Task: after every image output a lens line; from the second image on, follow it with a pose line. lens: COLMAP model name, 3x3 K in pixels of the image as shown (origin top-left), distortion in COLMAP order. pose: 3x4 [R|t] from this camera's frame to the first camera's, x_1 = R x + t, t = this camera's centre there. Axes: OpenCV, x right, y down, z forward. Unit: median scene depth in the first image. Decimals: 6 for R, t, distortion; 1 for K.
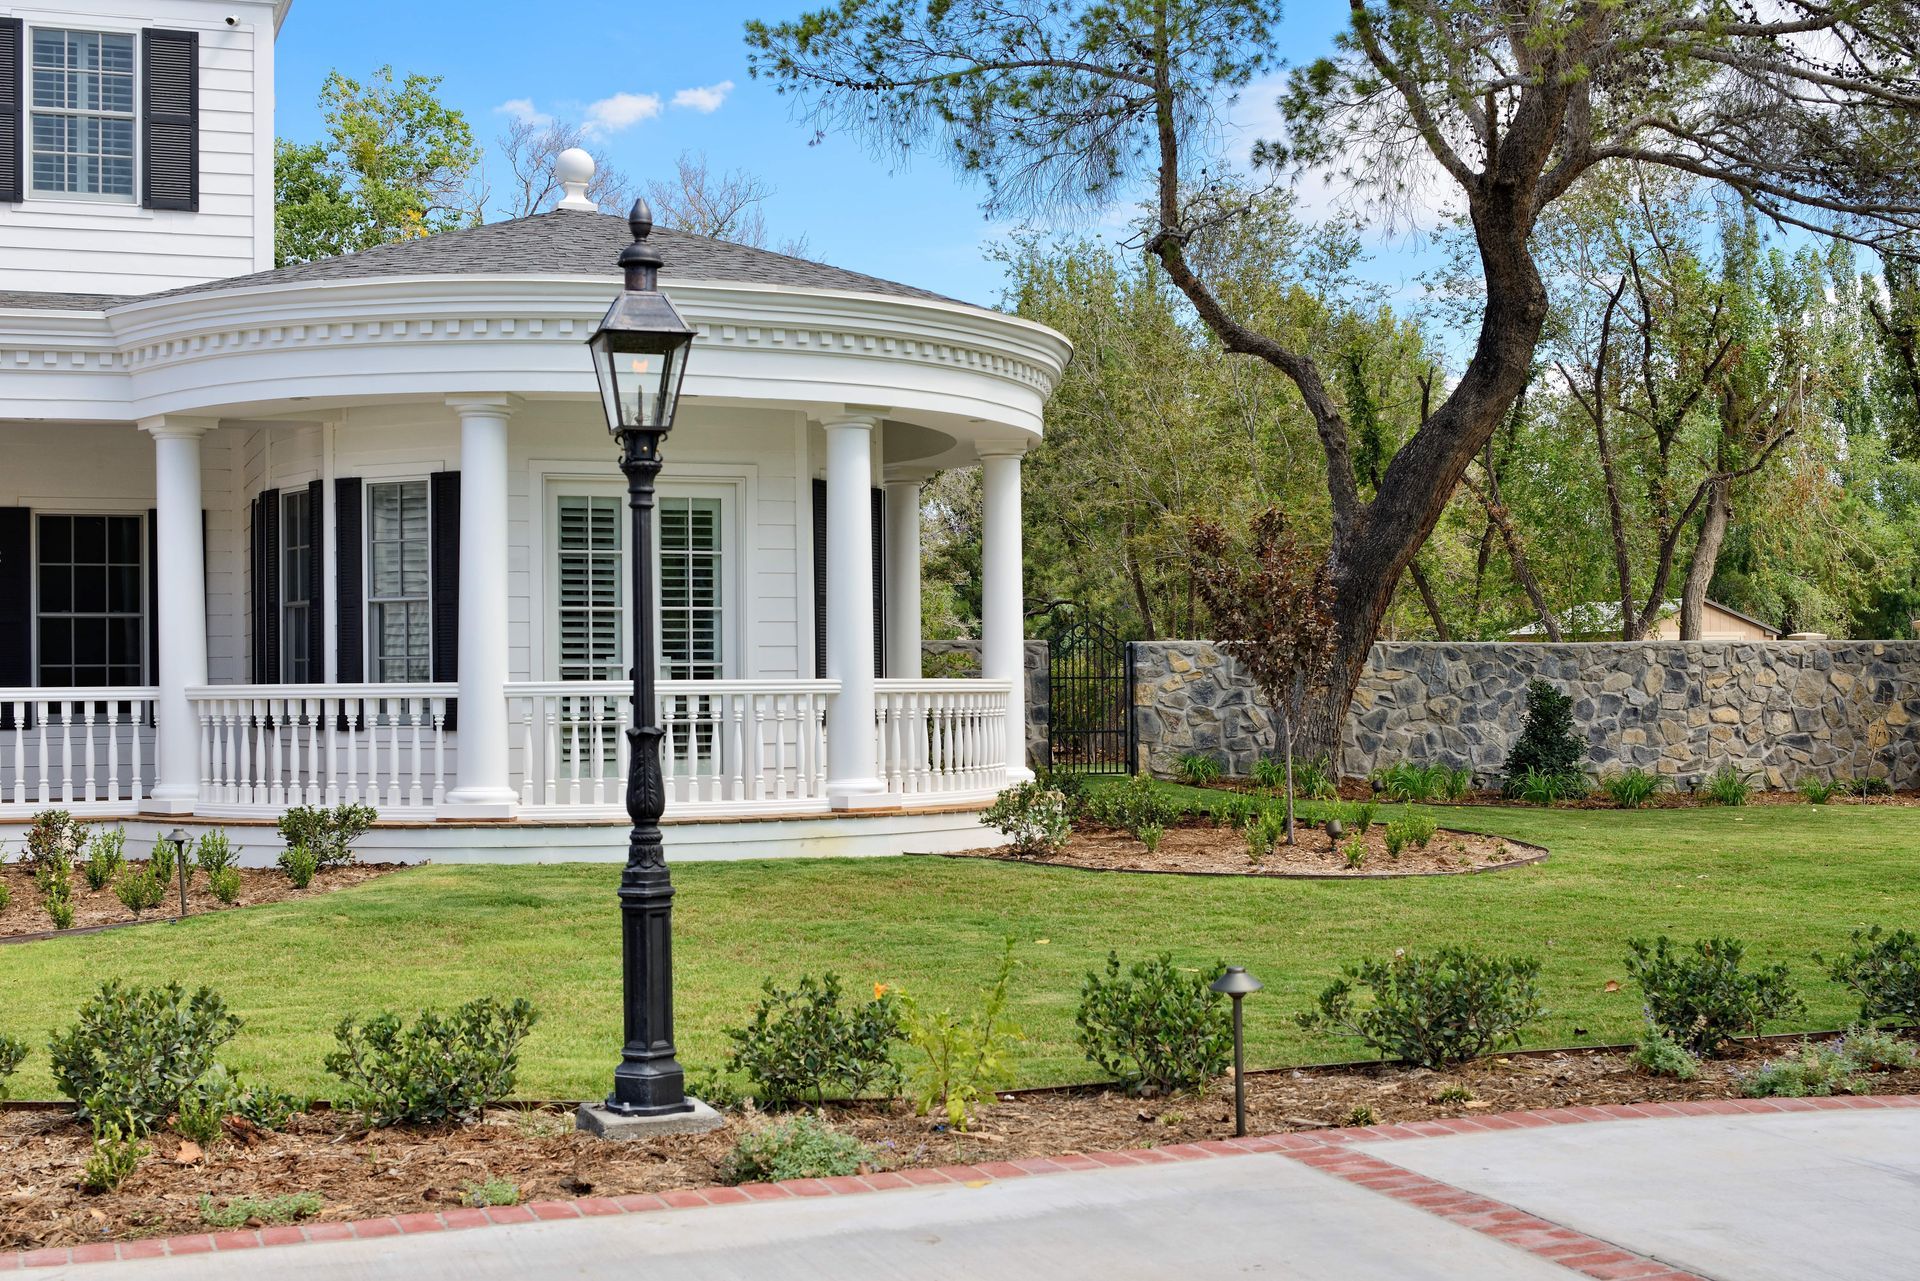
lens RADIAL K [[2476.2, 0, 947.1], [0, 2476.2, 635.5], [0, 0, 1]] dist [-0.046629, 0.000000]
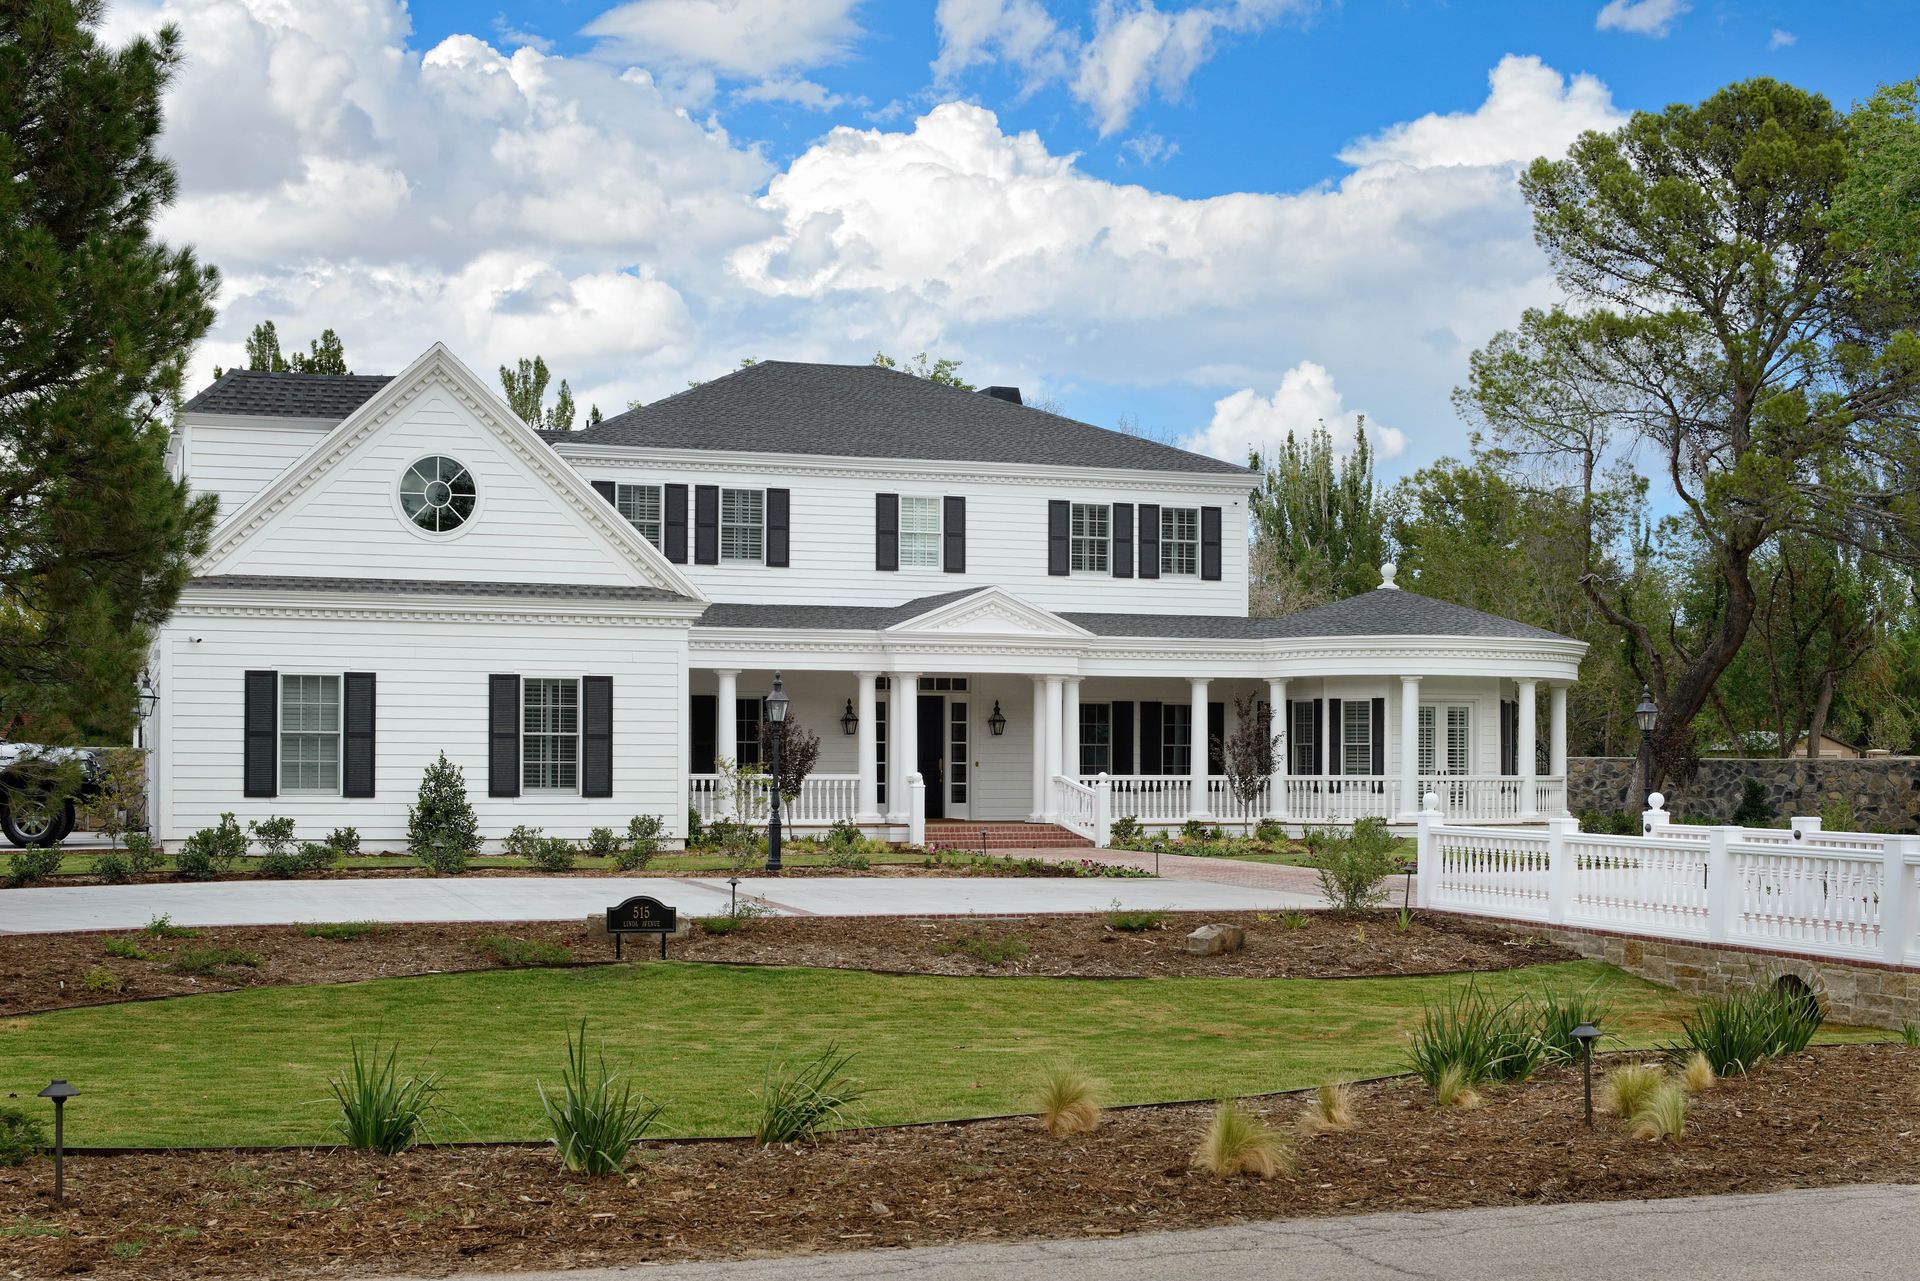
lens RADIAL K [[2490.4, 0, 967.5], [0, 2490.4, 660.3], [0, 0, 1]] dist [-0.054025, 0.000000]
pose [[0.999764, 0.011726, -0.018310, -0.519208], [-0.012154, 0.999652, -0.023406, -0.032570], [0.018029, 0.023623, 0.999558, -1.502998]]
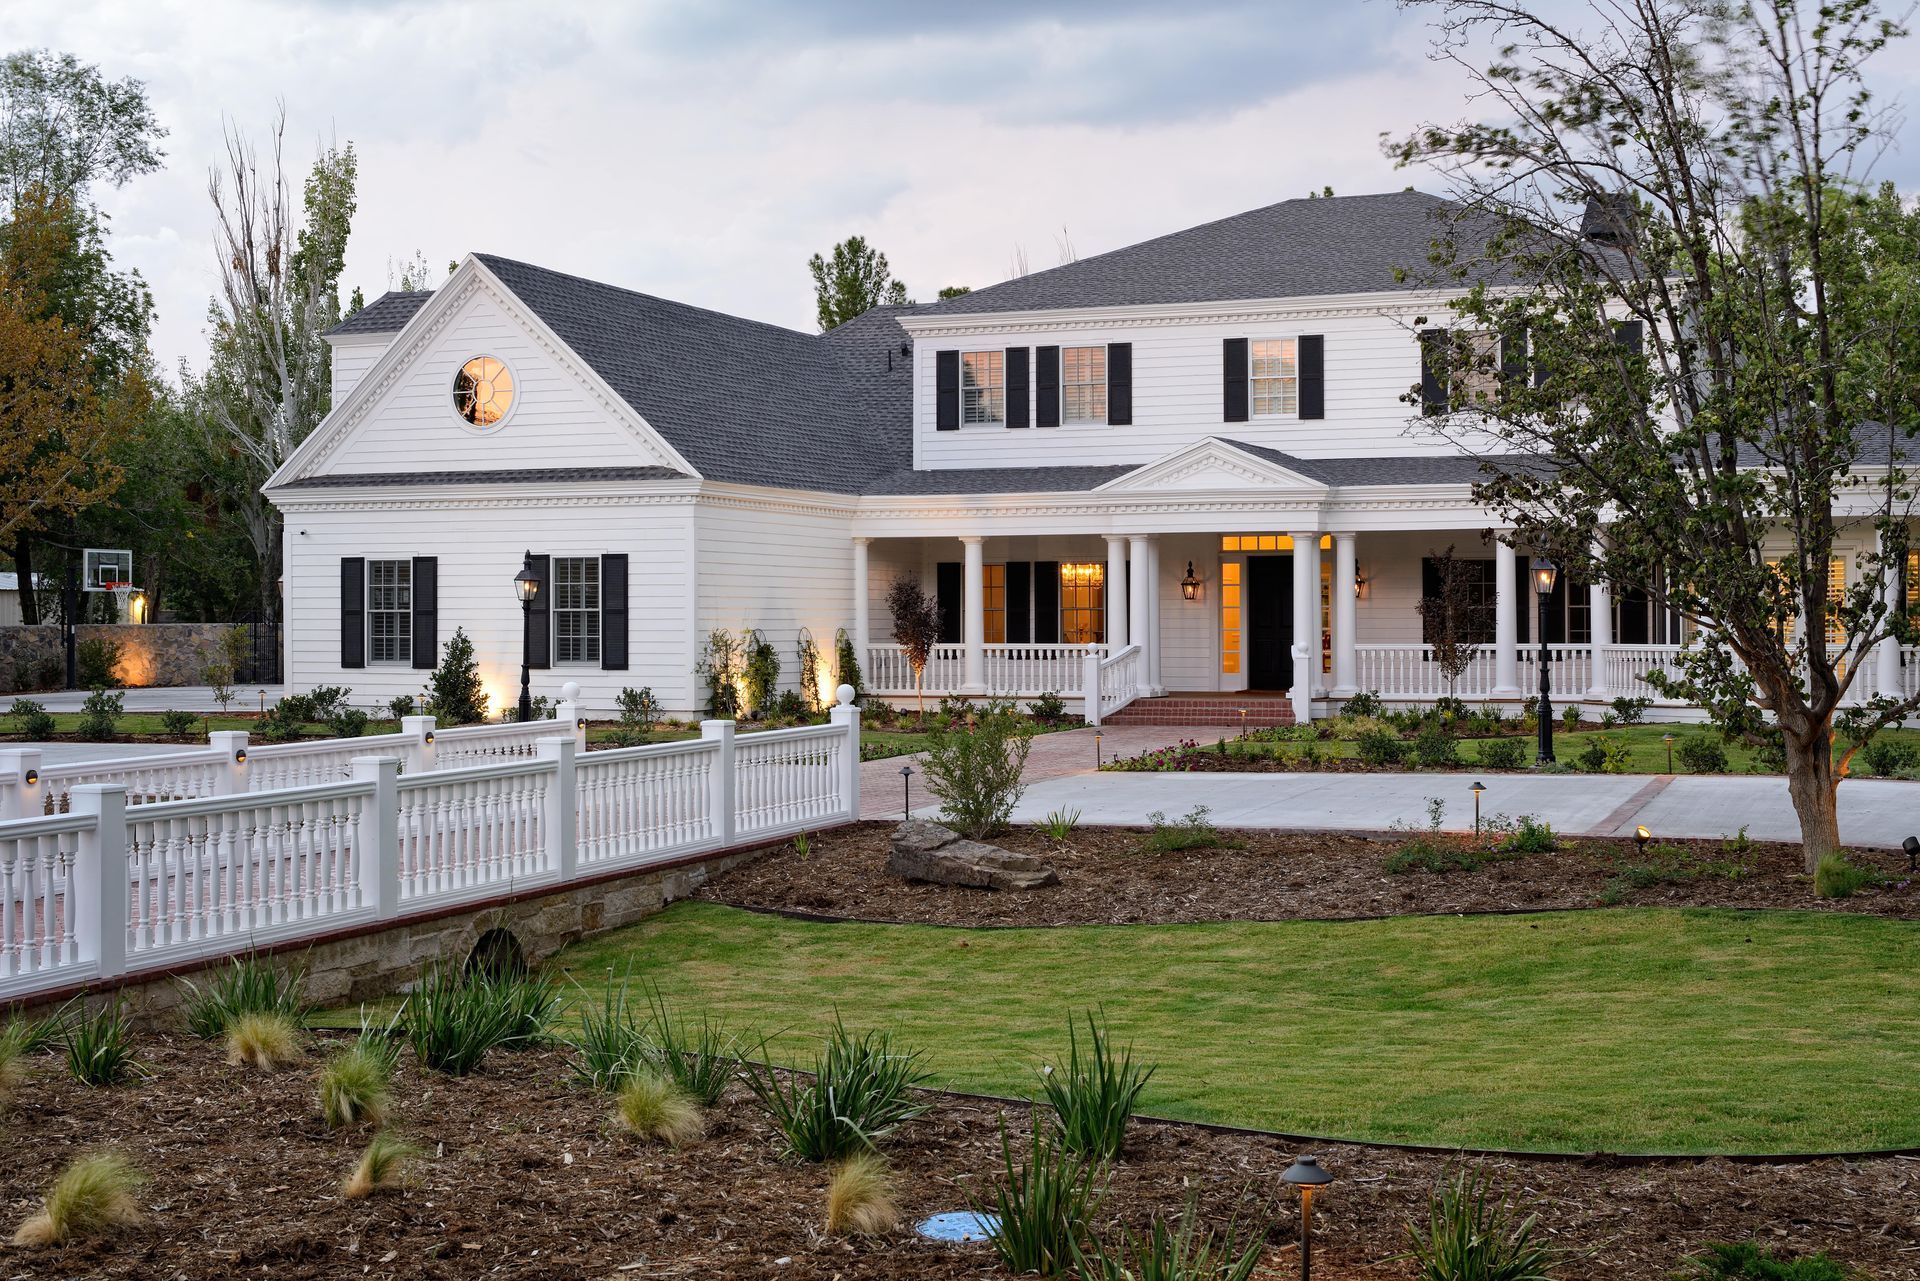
lens RADIAL K [[2476.2, 0, 982.6], [0, 2476.2, 558.6], [0, 0, 1]] dist [-0.046629, 0.000000]
pose [[0.749387, -0.009552, -0.662063, 0.649367], [0.010362, 0.999943, -0.002699, -0.048825], [0.662051, -0.004838, 0.749443, -0.909992]]
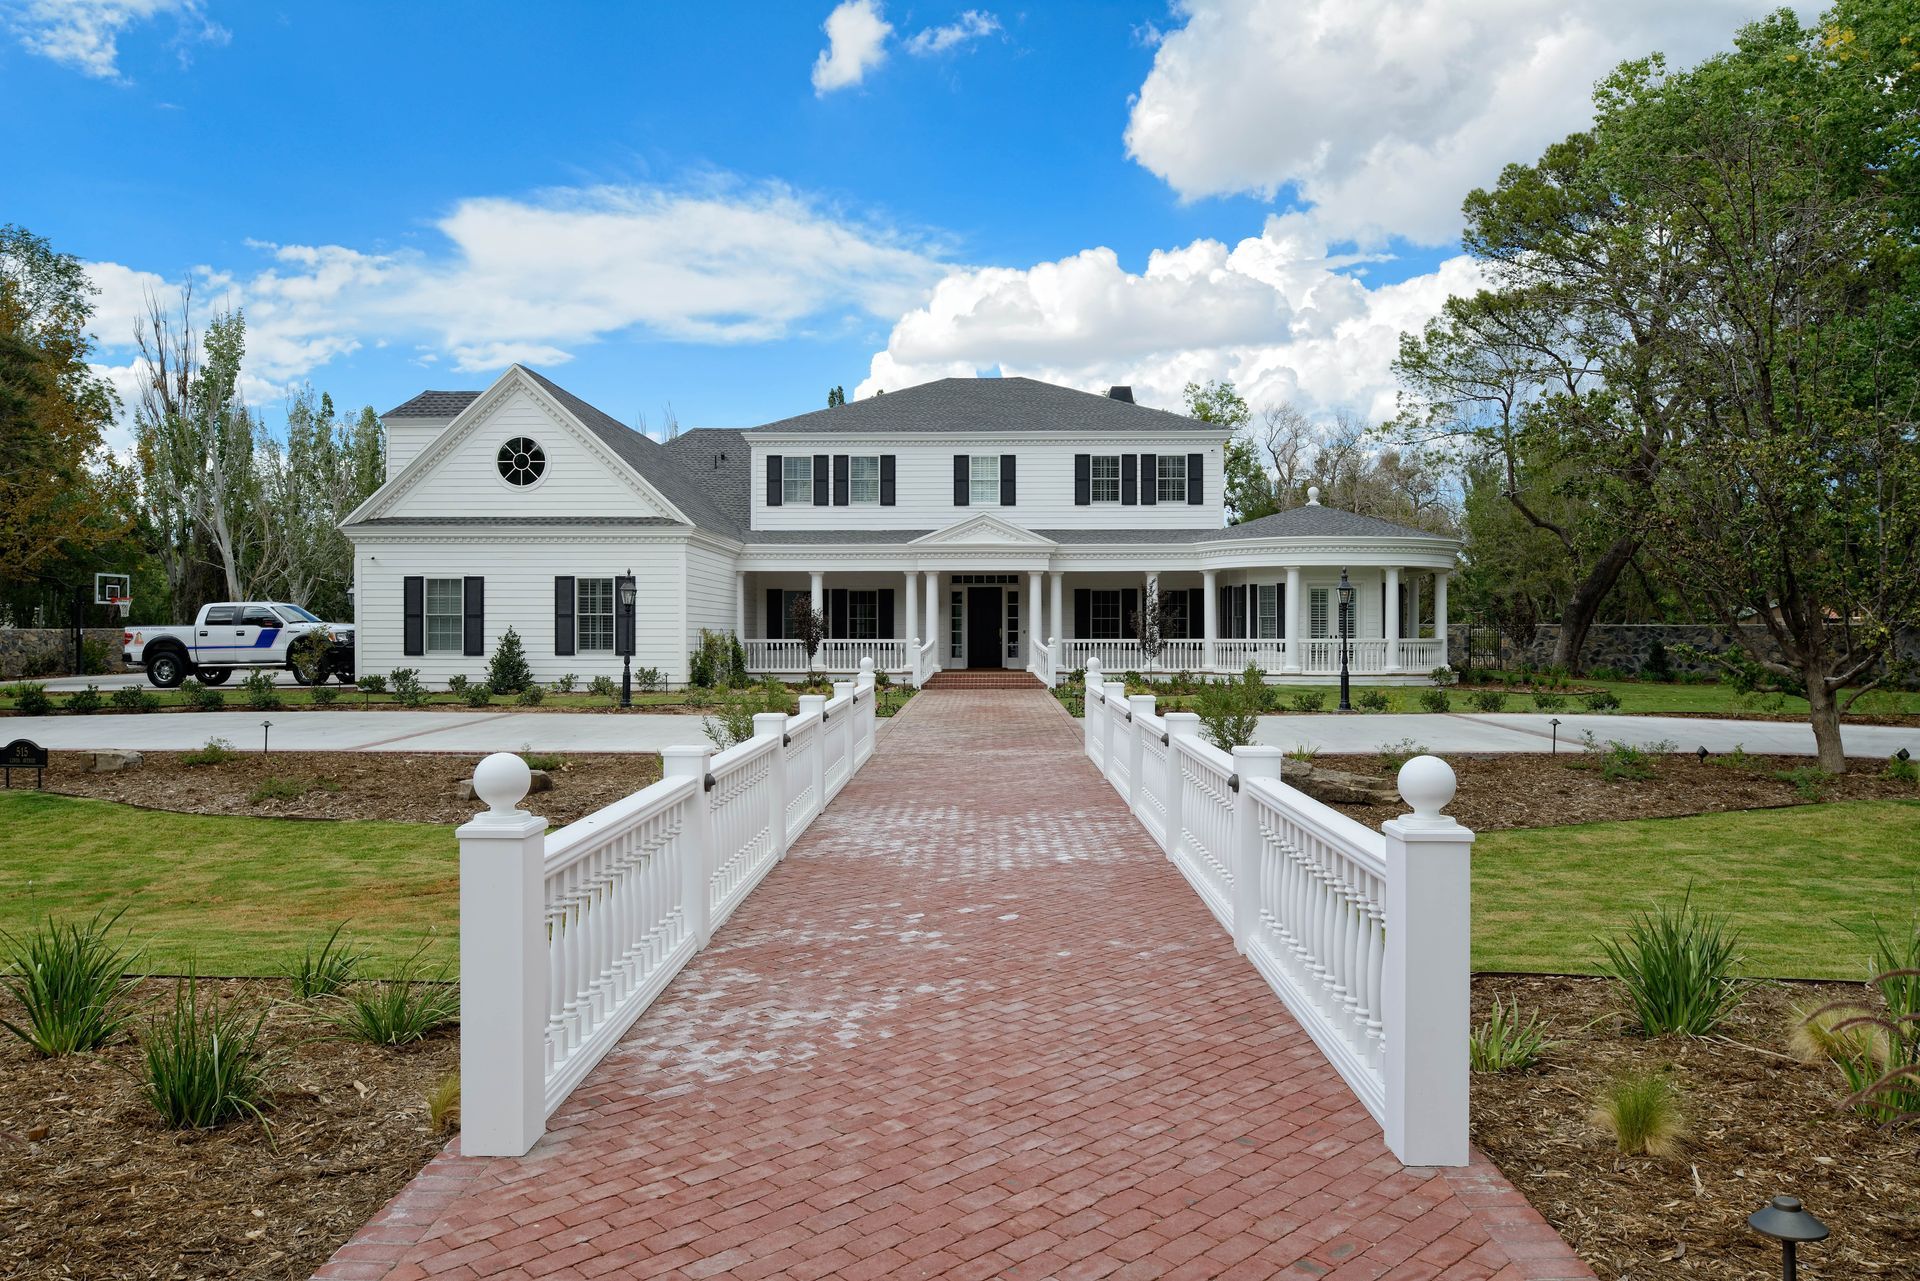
lens RADIAL K [[1318.3, 0, 964.3], [0, 1318.3, 620.3], [0, 0, 1]] dist [-0.008396, -0.008866]
pose [[0.929421, 0.004318, -0.368996, 0.079100], [0.000068, 0.999930, 0.011871, -0.028528], [0.369021, -0.011058, 0.929355, -0.909966]]
